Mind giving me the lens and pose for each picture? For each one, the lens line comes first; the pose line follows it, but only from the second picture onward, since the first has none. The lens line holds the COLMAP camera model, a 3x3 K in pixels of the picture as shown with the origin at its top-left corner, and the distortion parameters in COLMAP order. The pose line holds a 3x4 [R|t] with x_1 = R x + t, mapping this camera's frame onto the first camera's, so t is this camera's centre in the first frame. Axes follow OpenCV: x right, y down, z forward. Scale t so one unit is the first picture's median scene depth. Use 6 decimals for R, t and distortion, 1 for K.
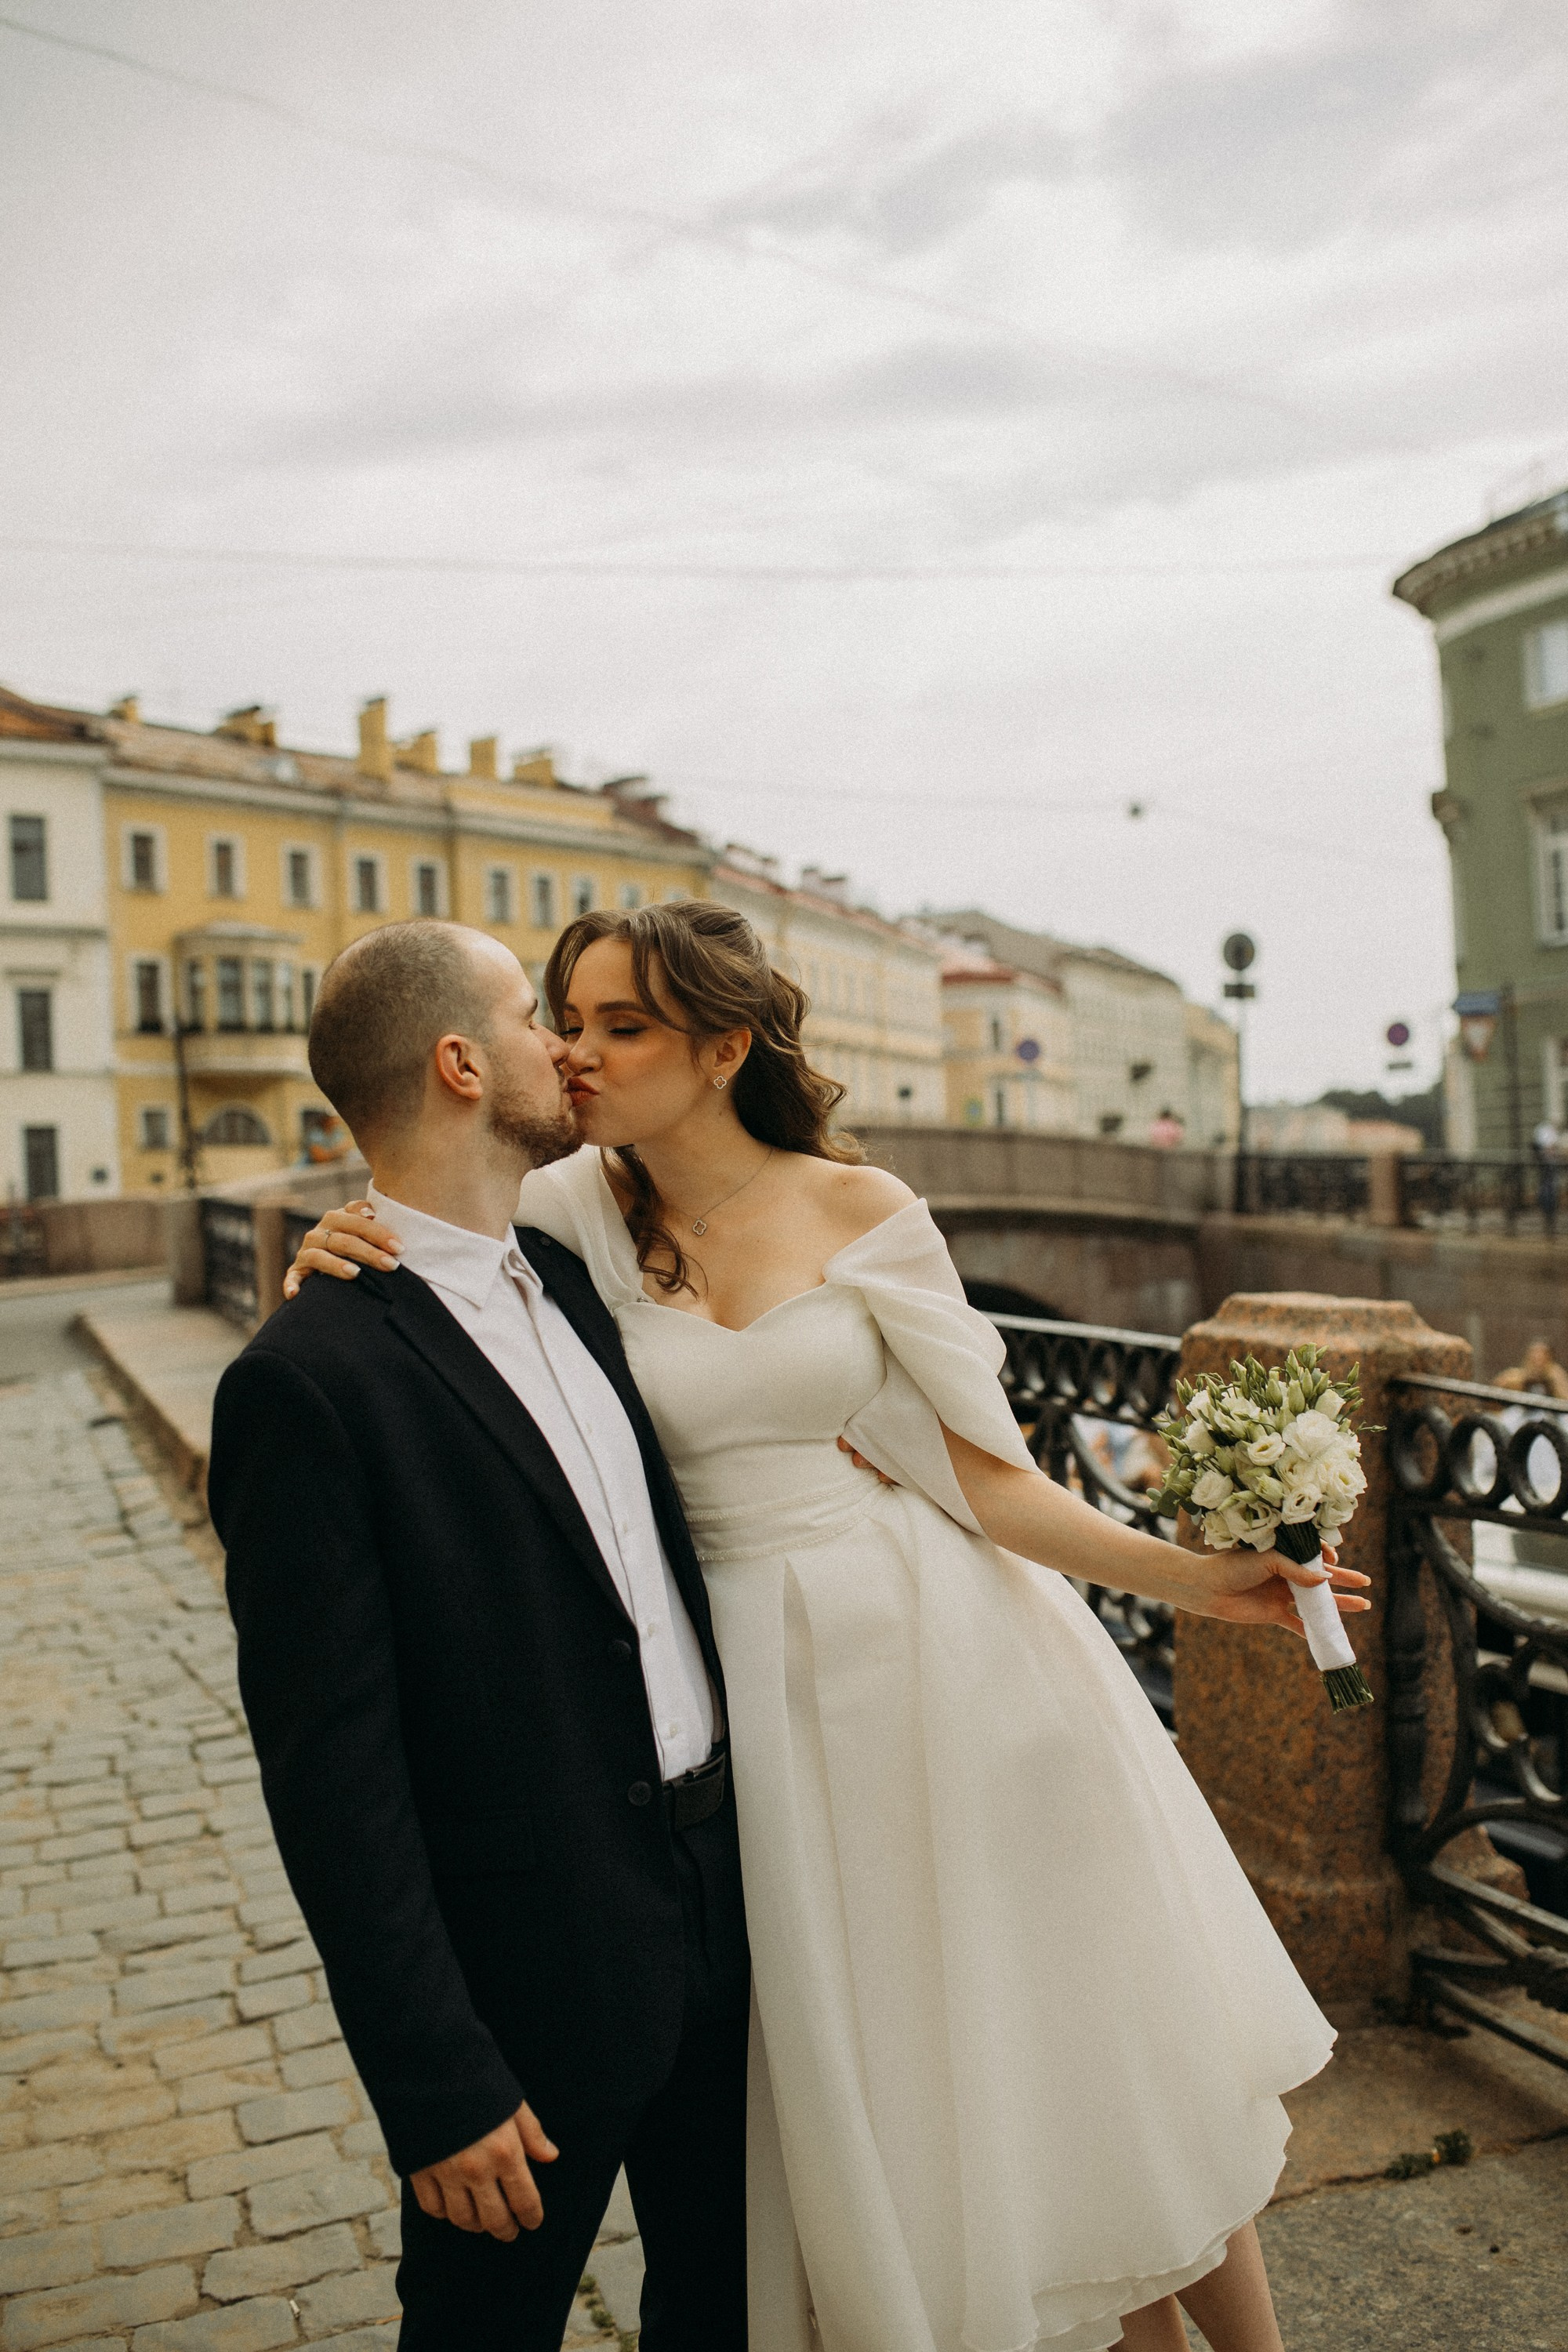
lens RADIAL K [[2251.1, 0, 784.2], [0, 2251.1, 1190.0], [0, 0, 1]] dist [-0.065861, 0.109952]
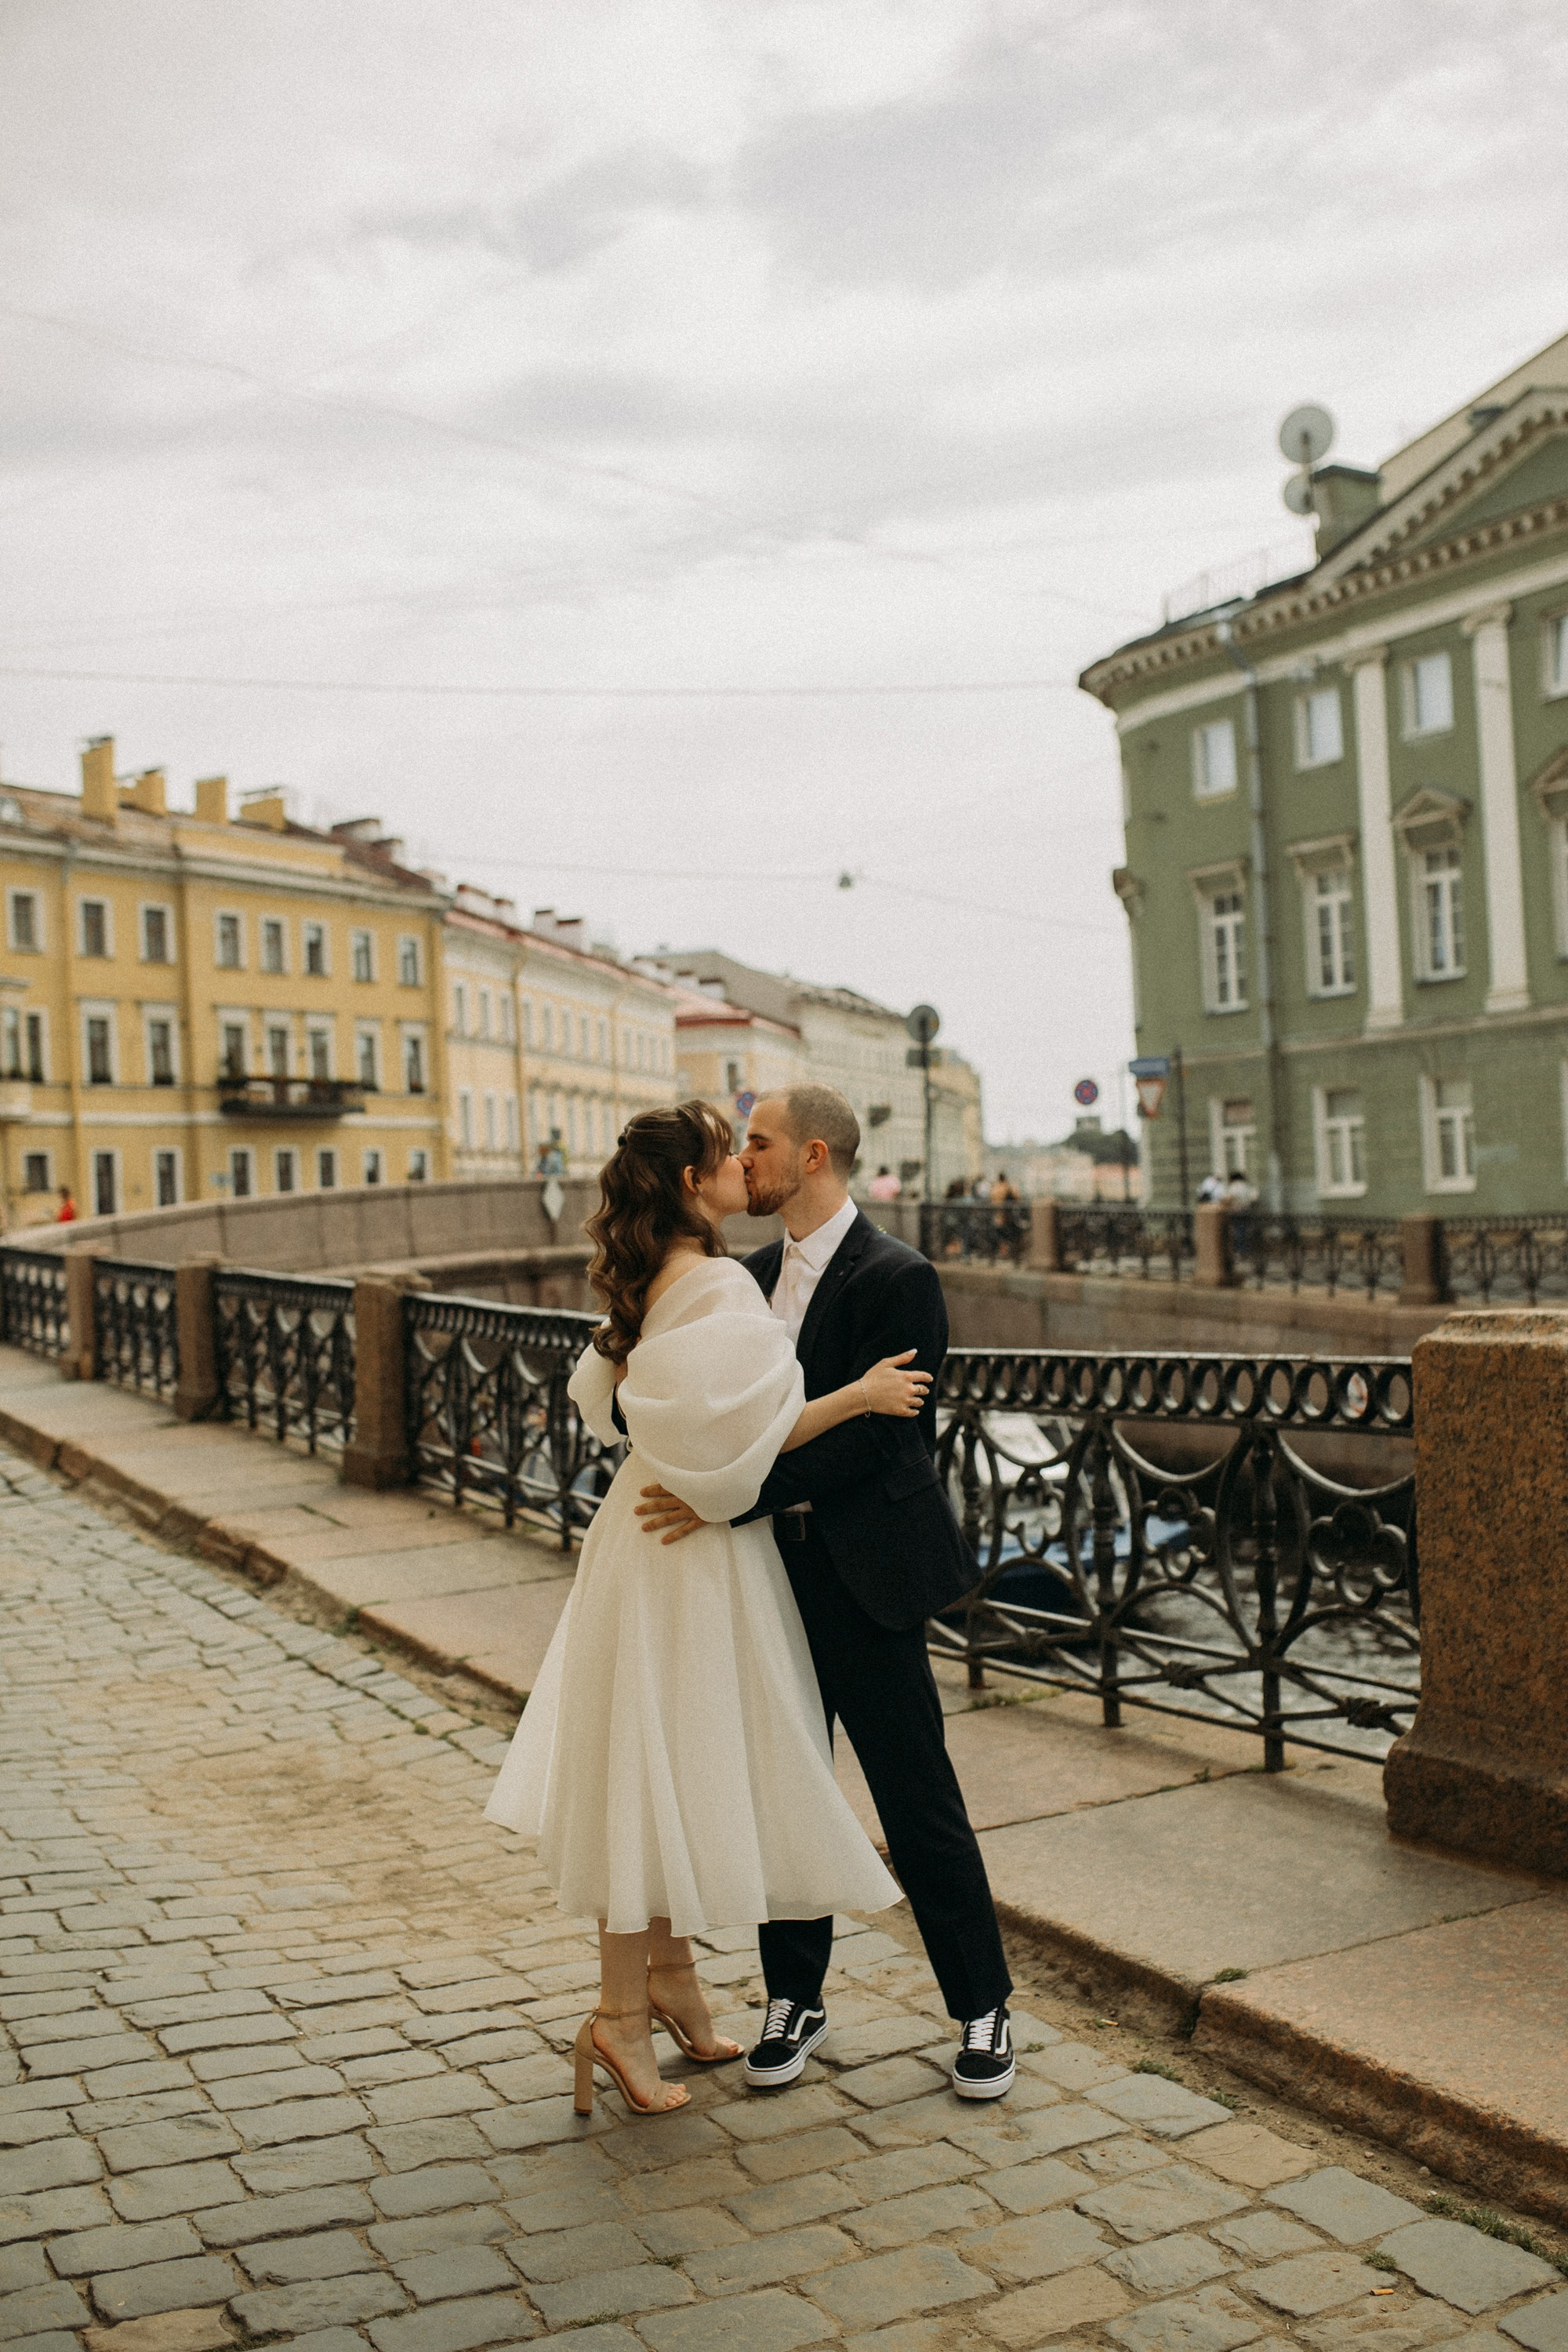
lens RADIAL K [[2383.8, 0, 832.6], [0, 2383.8, 1244.0], [0, 0, 1]] dist [-0.054926, 0.018500]
pose [[0.991635, -0.001939, 0.129055, 0.004181], [0.001337, 0.999988, 0.004754, -0.001741], [-0.129063, -0.004541, 0.991626, -0.133397]]
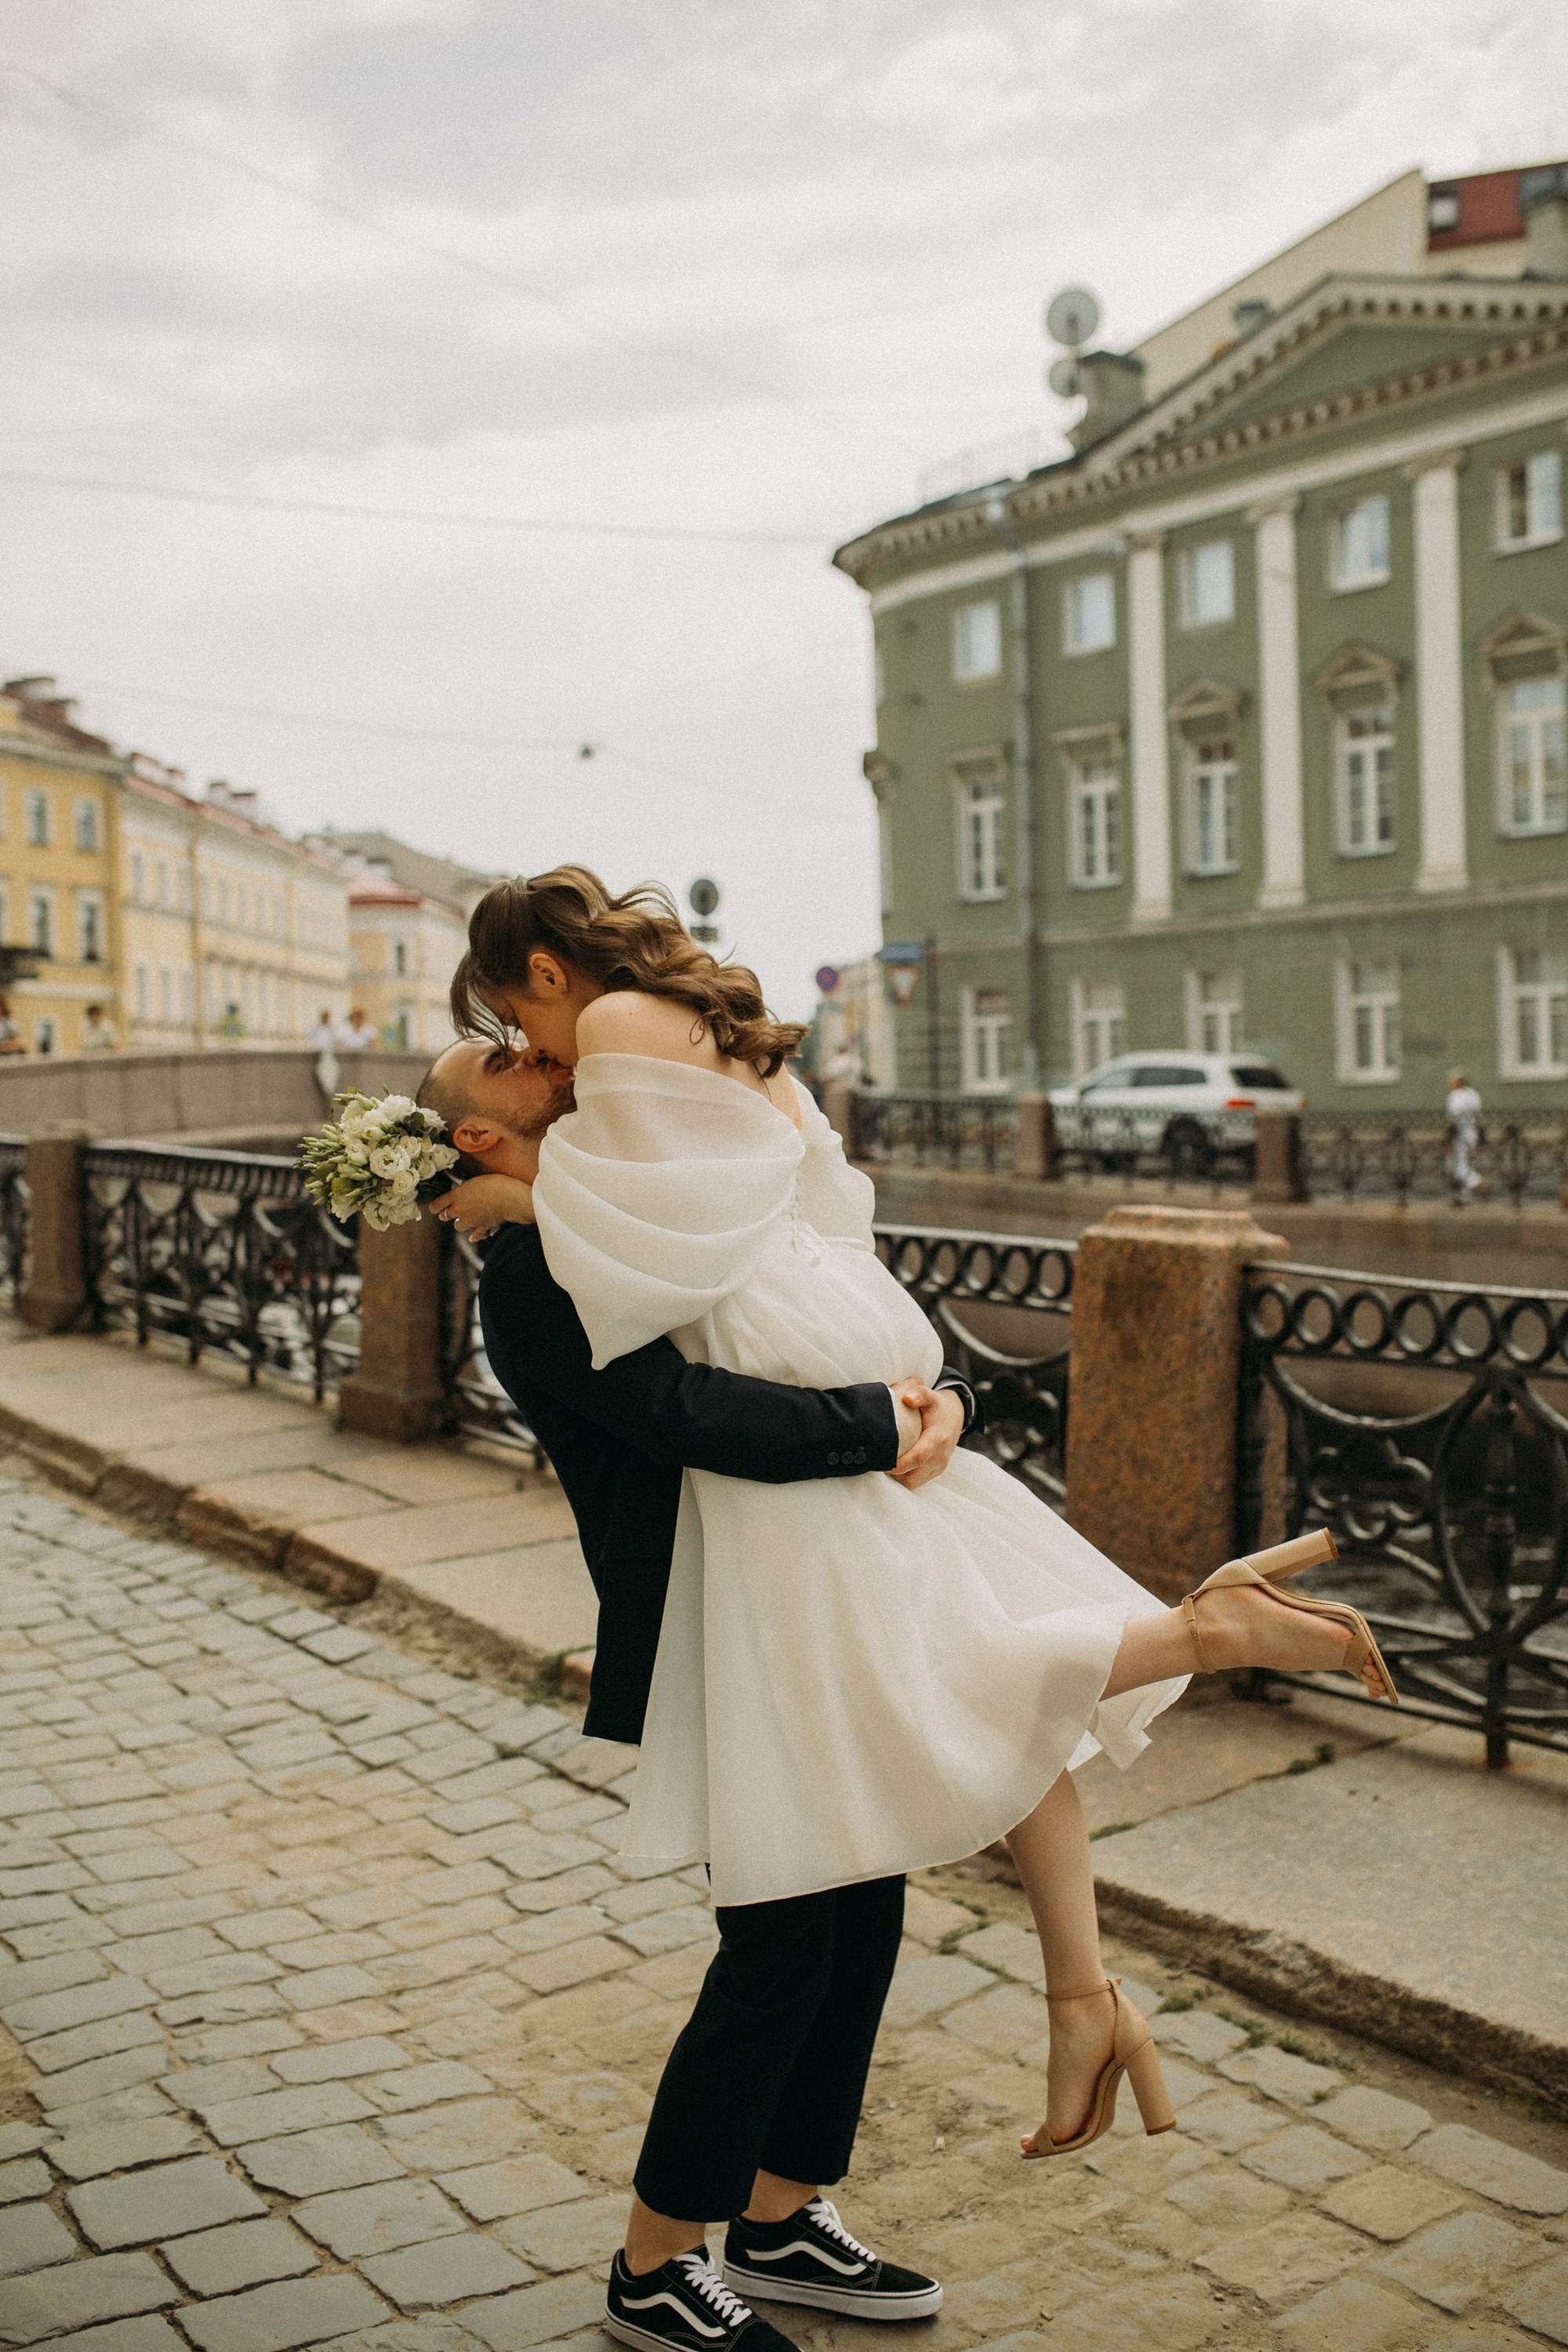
lens RADIAL K [[2260.7, 0, 787.2], [0, 2260.7, 1190.1], [0, 0, 1]] dist [-0.068017, 0.113680]
pose [[0.960869, 0.011436, 0.276767, -0.042760], [-0.020543, 0.999338, 0.030030, -0.000285], [-0.276241, -0.034541, 0.960468, -0.033437]]
